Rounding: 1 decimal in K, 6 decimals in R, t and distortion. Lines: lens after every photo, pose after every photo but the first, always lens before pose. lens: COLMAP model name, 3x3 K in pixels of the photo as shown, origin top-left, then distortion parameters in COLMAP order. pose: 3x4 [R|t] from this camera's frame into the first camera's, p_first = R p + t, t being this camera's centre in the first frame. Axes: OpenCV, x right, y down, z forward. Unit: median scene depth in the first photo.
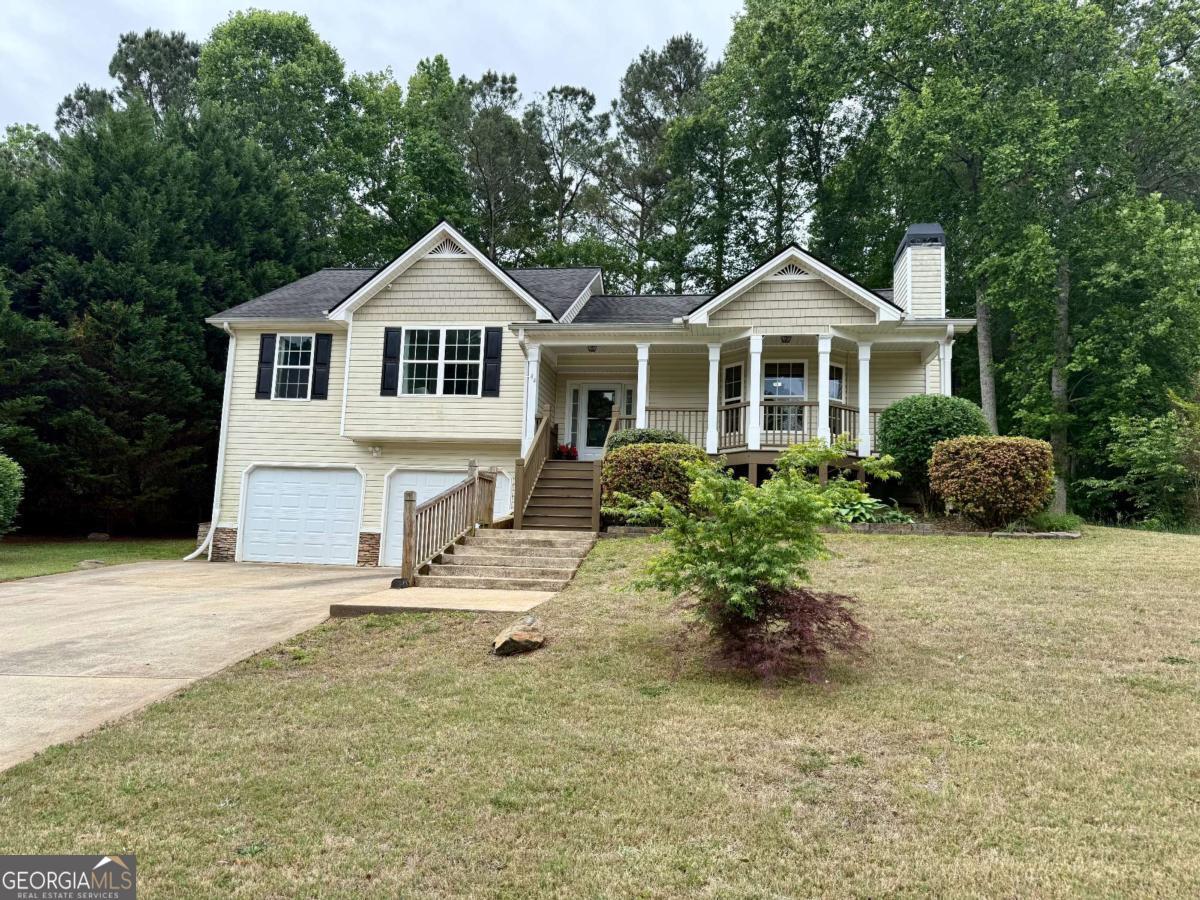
lens RADIAL K [[820.0, 0, 597.9], [0, 820.0, 450.0], [0, 0, 1]] dist [-0.000424, -0.004700]
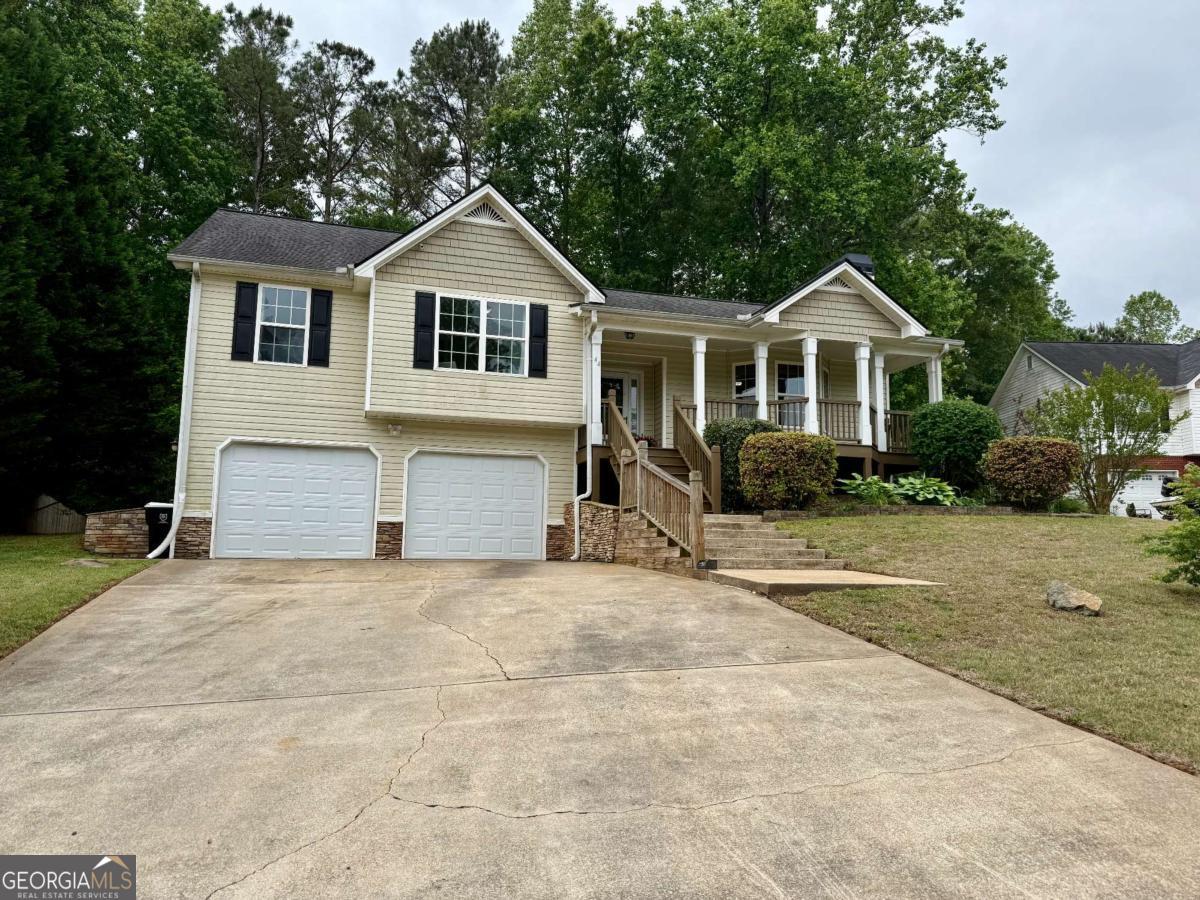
lens RADIAL K [[820.0, 0, 595.9], [0, 820.0, 451.5], [0, 0, 1]] dist [-0.000424, -0.004700]
pose [[0.904522, 0.028393, 0.425481, -0.458600], [-0.031662, 0.999498, 0.000613, 0.017910], [-0.425251, -0.014027, 0.904967, 0.106744]]
